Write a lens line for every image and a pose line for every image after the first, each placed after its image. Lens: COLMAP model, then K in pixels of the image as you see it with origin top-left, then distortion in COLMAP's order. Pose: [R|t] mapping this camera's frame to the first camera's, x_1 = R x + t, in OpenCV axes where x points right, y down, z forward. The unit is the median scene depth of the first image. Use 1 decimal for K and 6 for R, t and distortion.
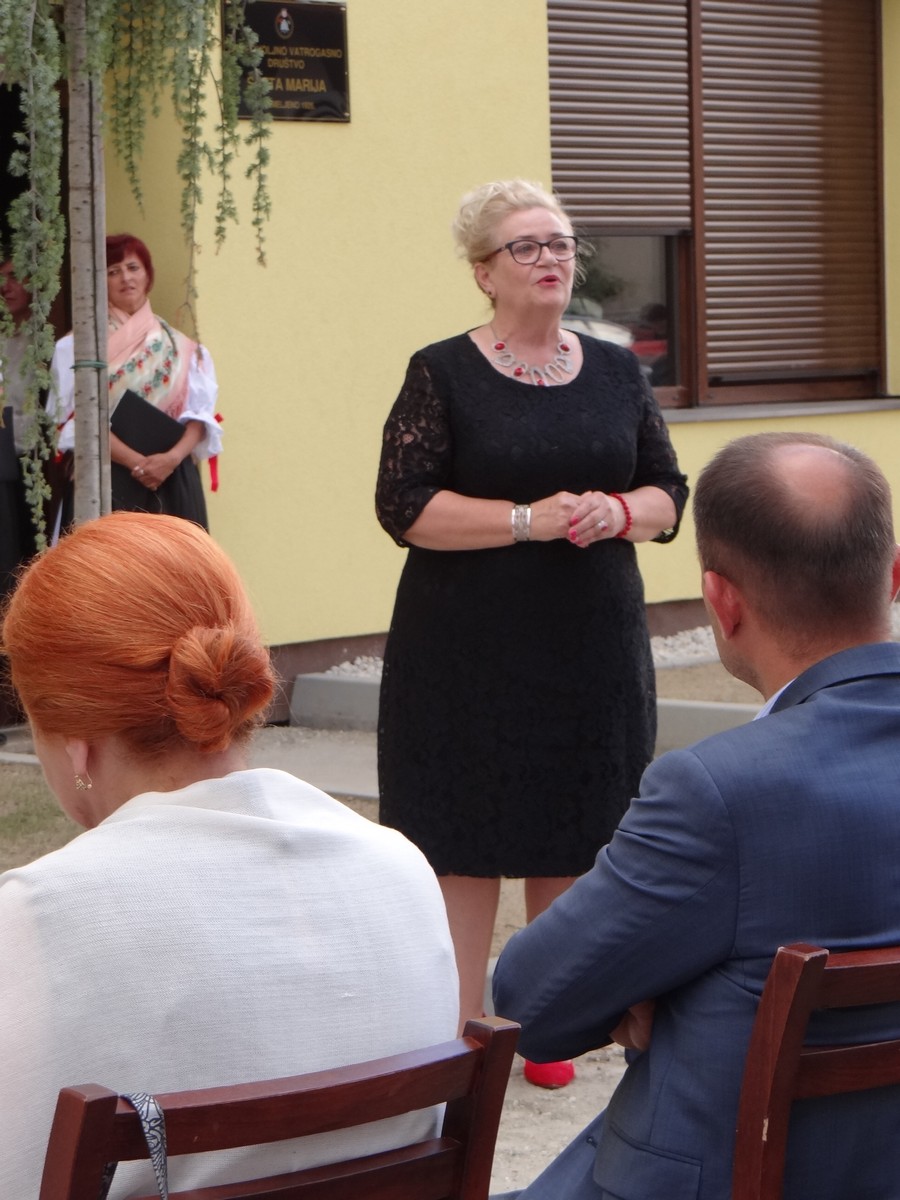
lens RADIAL K [[3742.5, 0, 450.0], [0, 3742.5, 600.0], [0, 0, 1]] dist [-0.120912, 0.442943]
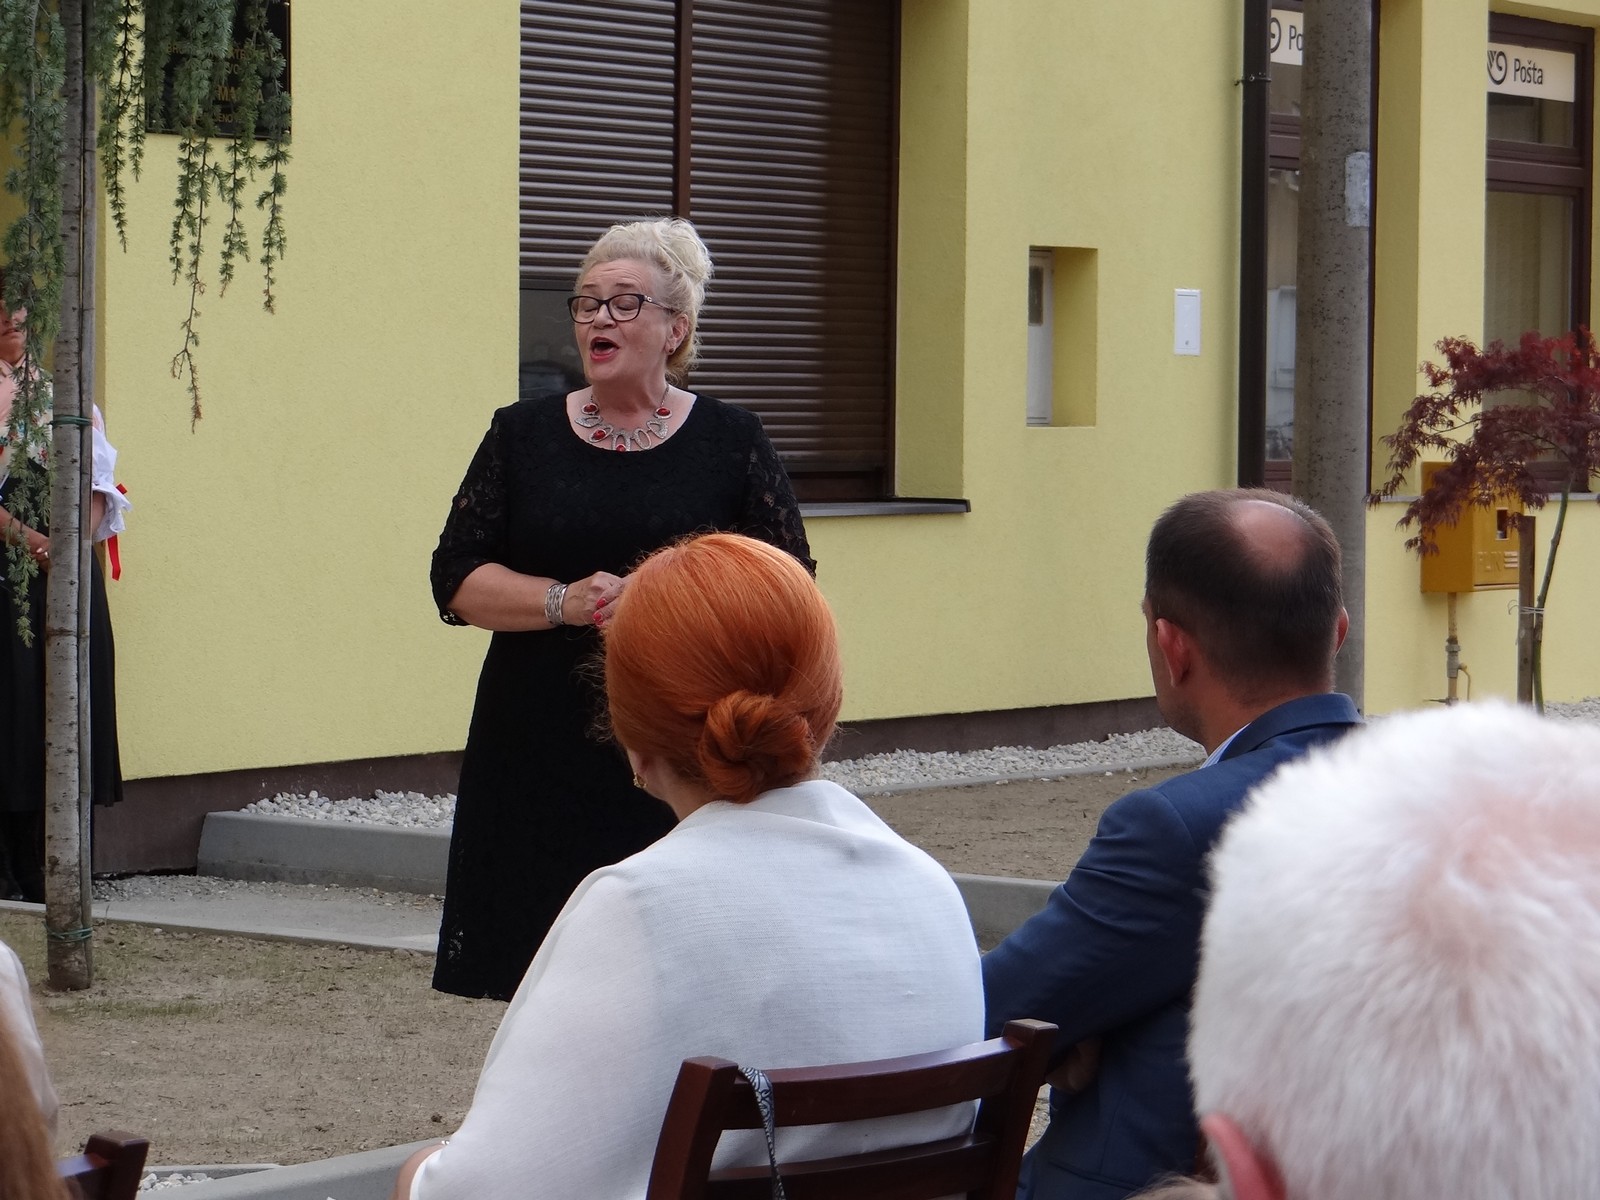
lens RADIAL K [[4990.0, 0, 800.0], [0, 4990.0, 600.0], [0, 0, 1]] dist [-0.120912, 0.442943]
pose [[0.990579, 0.029801, 0.133658, -0.081980], [-0.025002, 0.998986, -0.037438, 0.015422], [-0.134638, 0.033744, 0.990320, -0.134512]]
